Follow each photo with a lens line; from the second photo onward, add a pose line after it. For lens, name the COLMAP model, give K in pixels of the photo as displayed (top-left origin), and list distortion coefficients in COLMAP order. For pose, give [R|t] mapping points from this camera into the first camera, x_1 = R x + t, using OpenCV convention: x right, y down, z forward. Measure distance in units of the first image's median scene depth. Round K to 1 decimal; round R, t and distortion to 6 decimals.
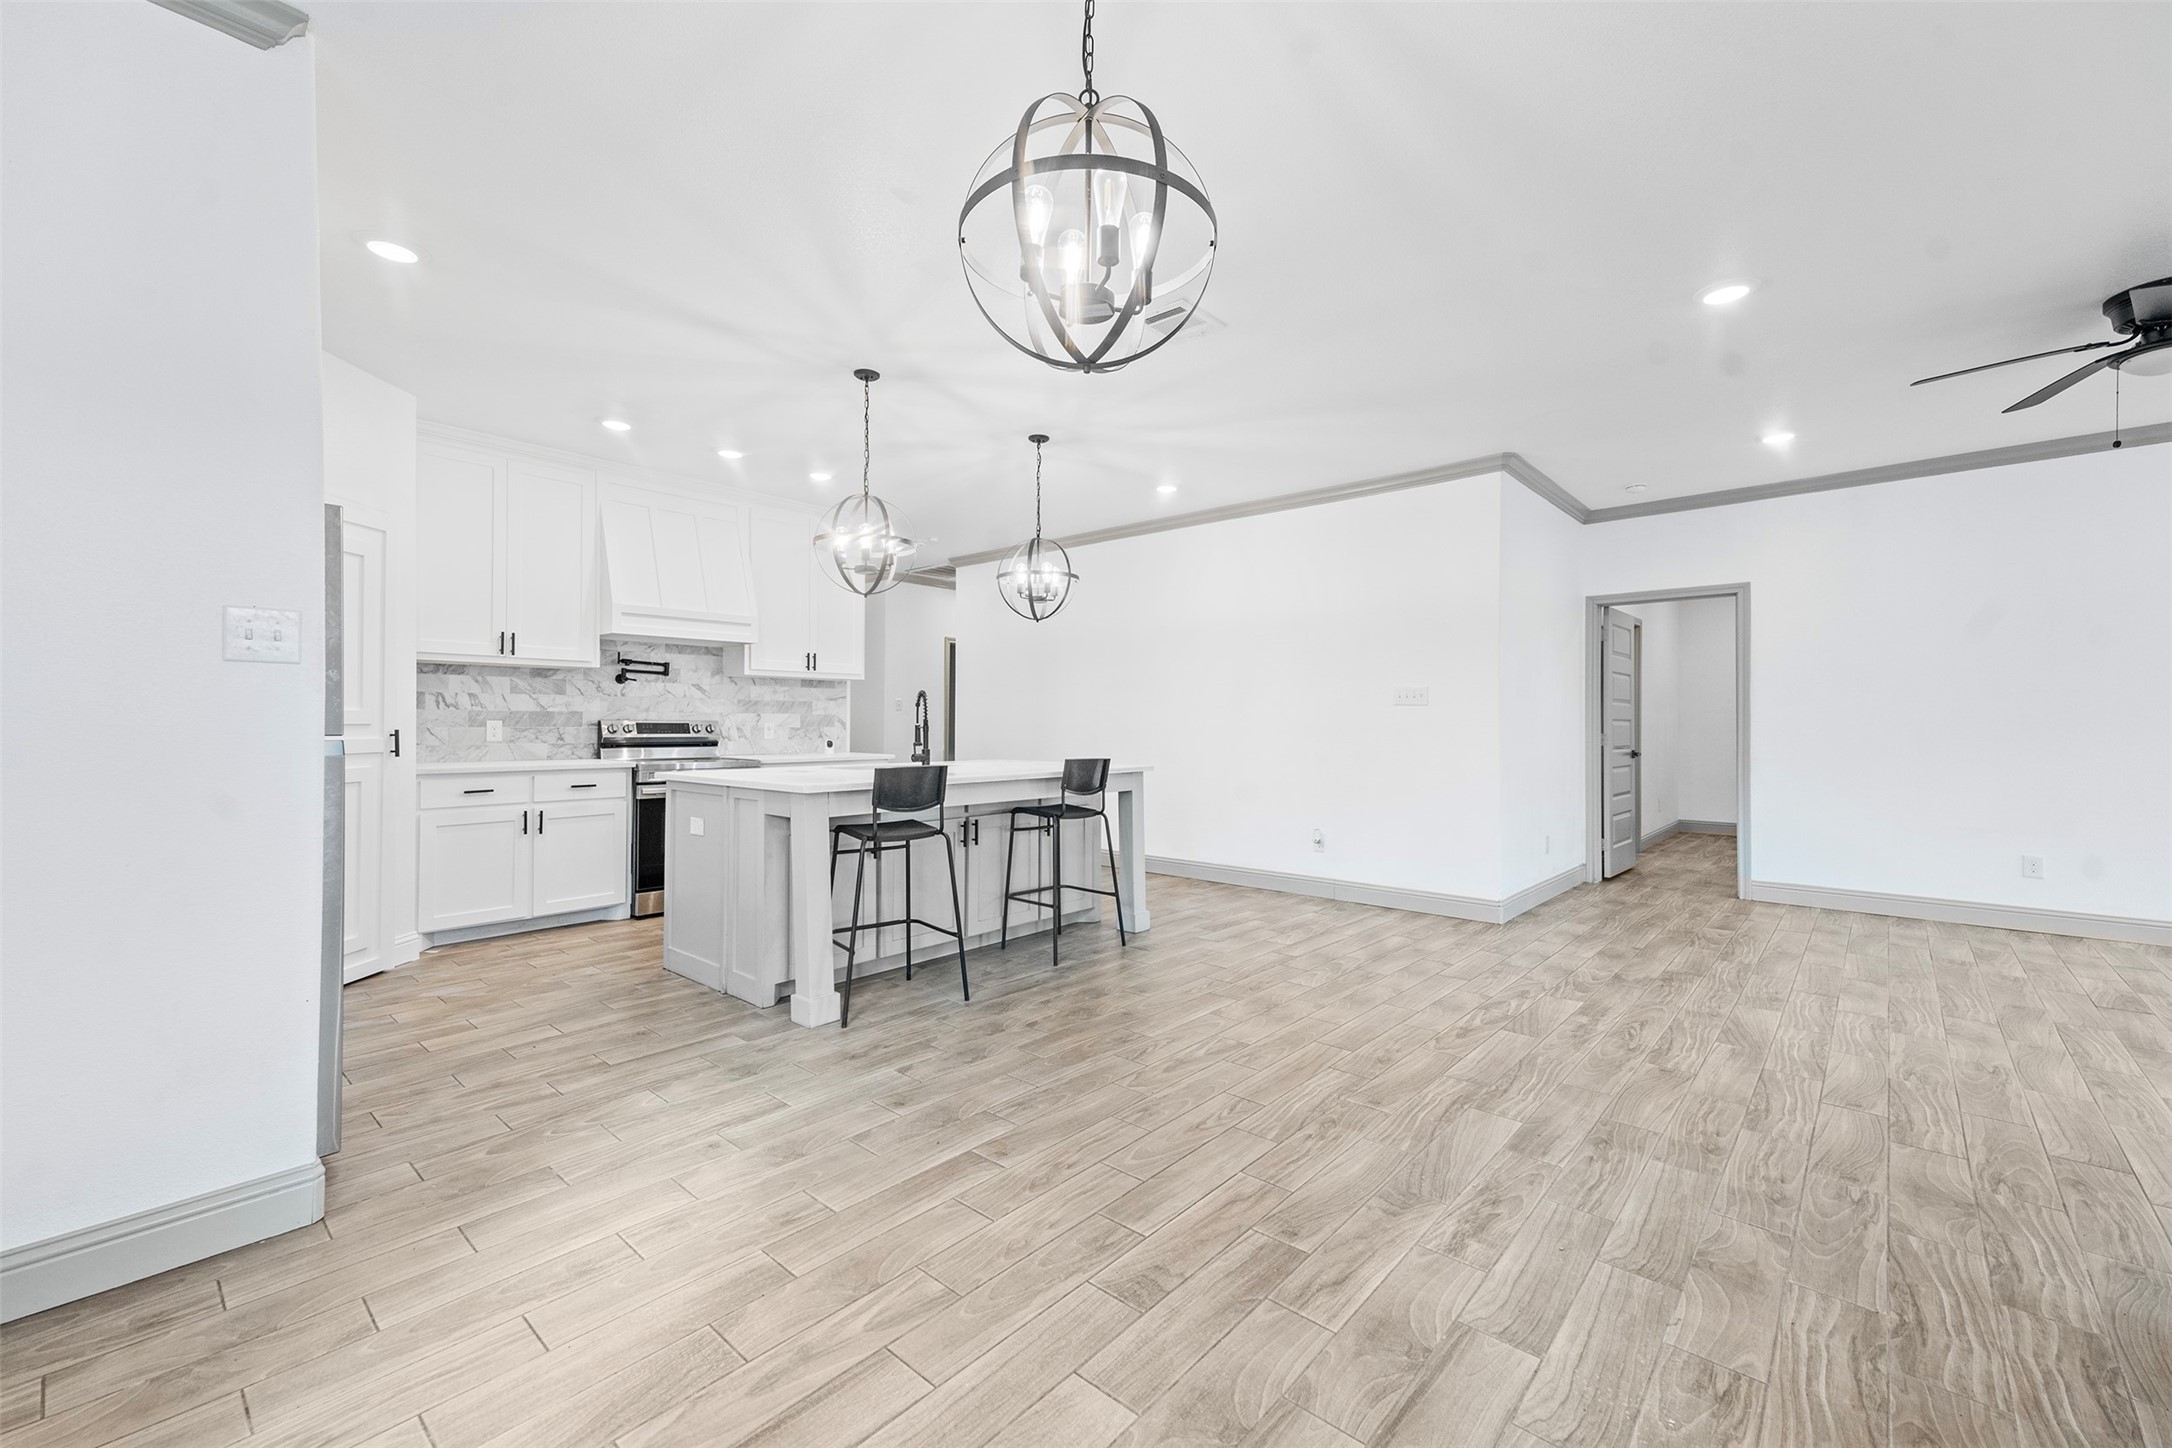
lens RADIAL K [[887.9, 0, 1079.0], [0, 887.9, 728.8], [0, 0, 1]] dist [0.001110, 0.000853]
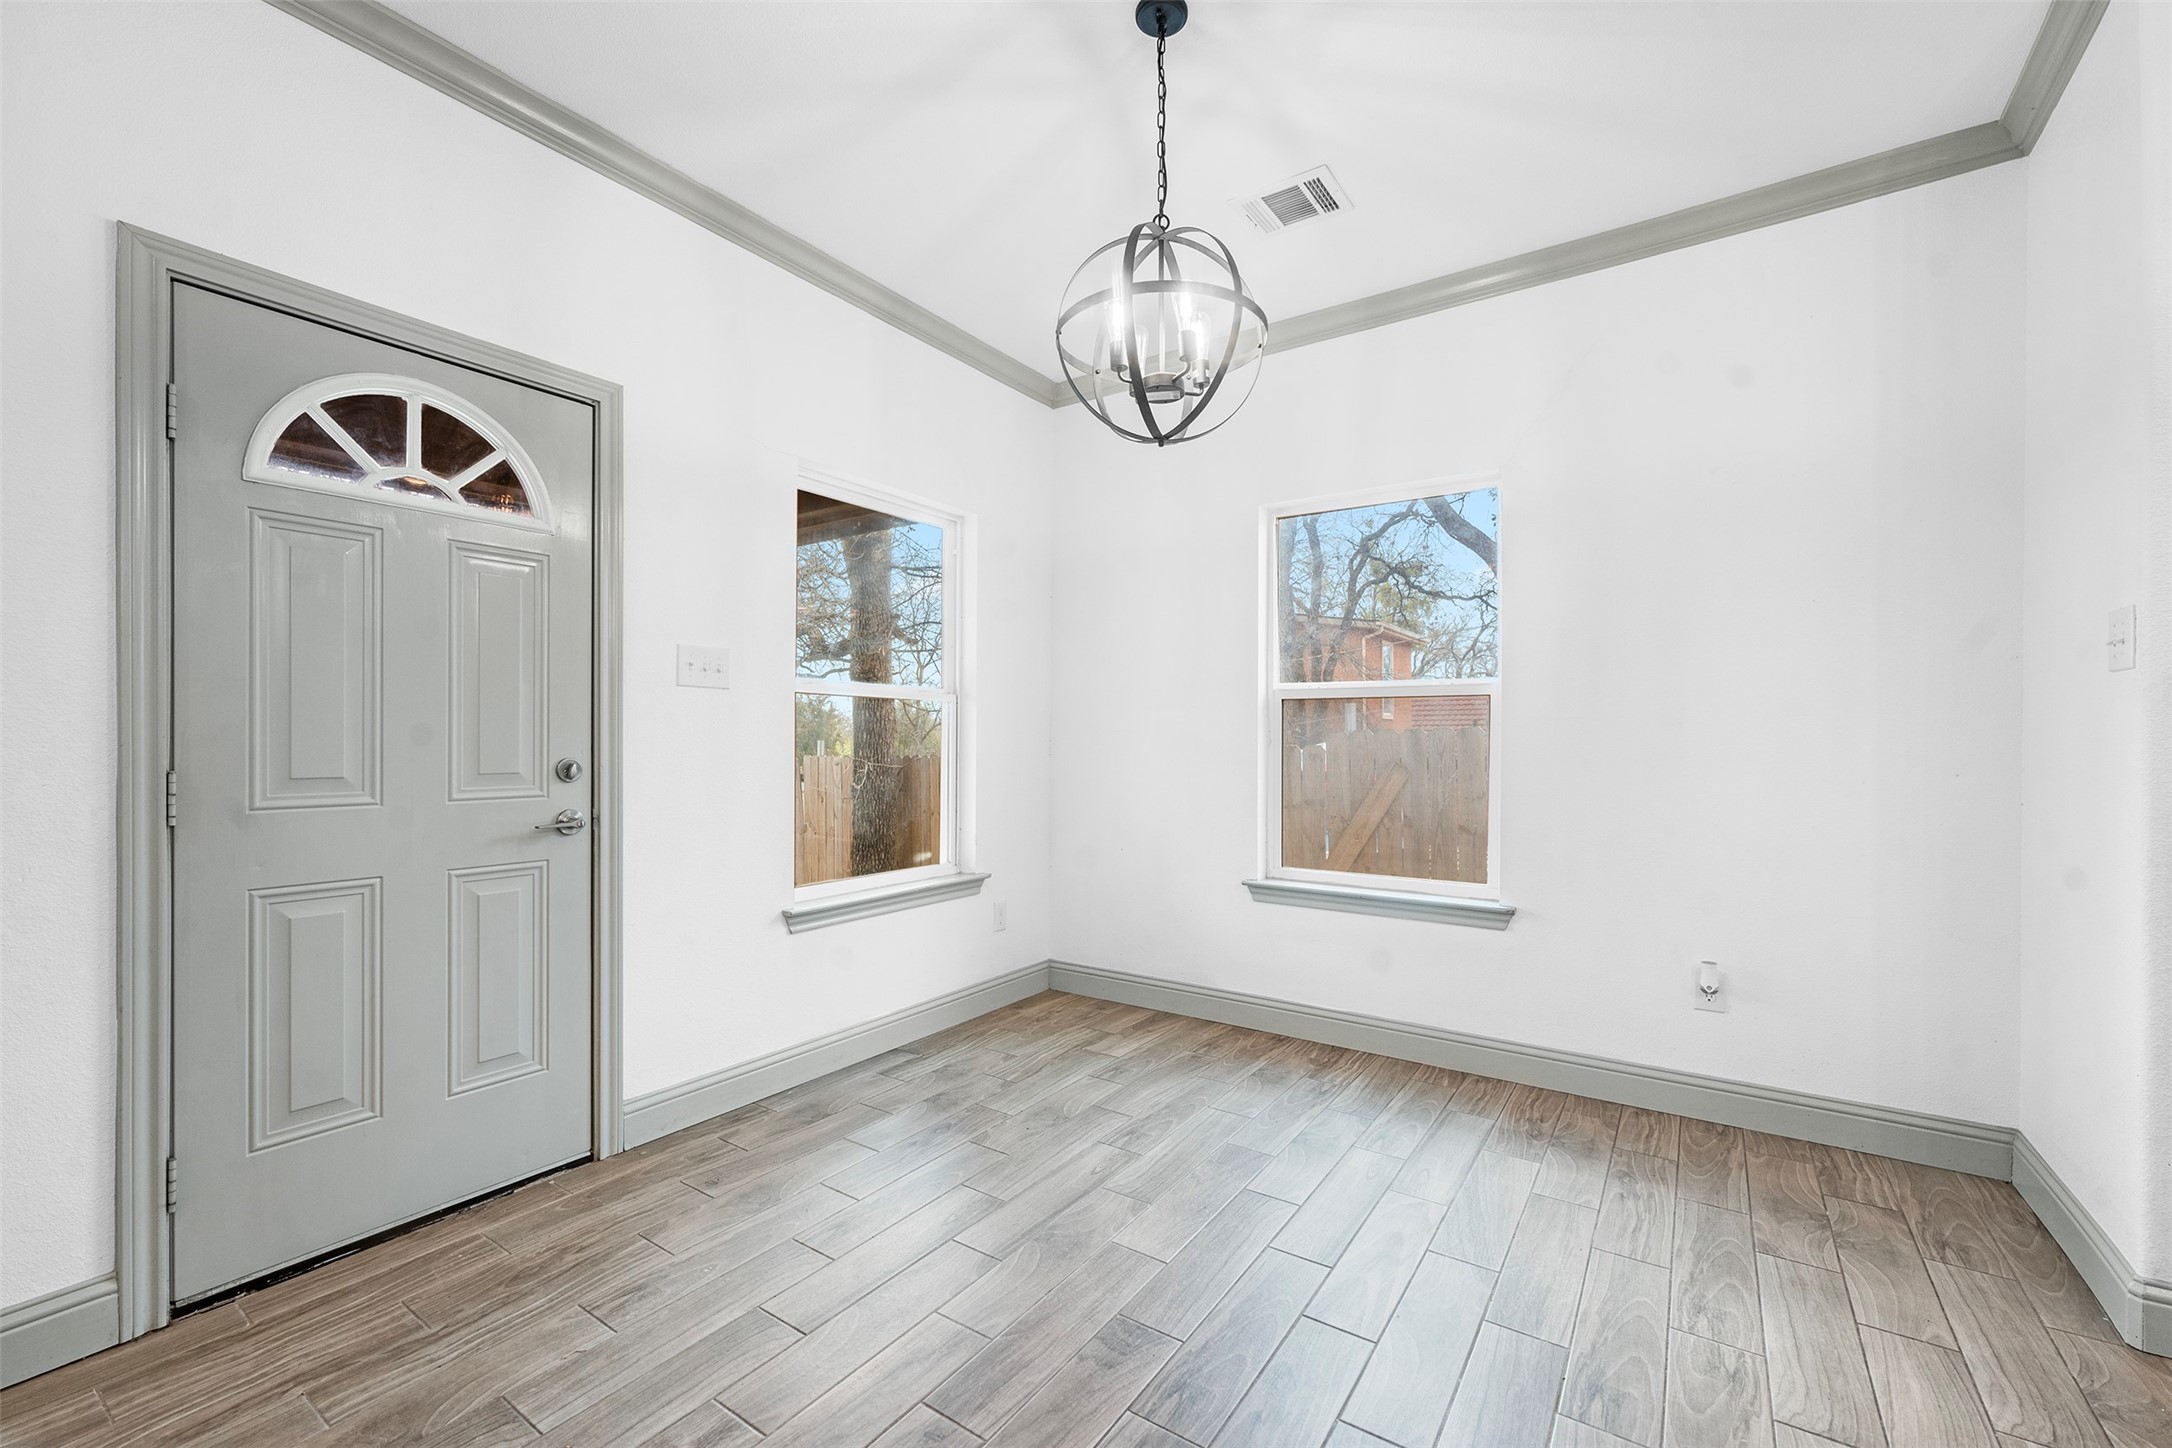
lens RADIAL K [[887.9, 0, 1084.9], [0, 887.9, 730.9], [0, 0, 1]] dist [0.001110, 0.000853]
pose [[-0.991739, -0.005066, -0.128169, 0.239554], [-0.004914, 0.999987, -0.001502, -0.008253], [0.128175, -0.000860, -0.991751, 1.964816]]
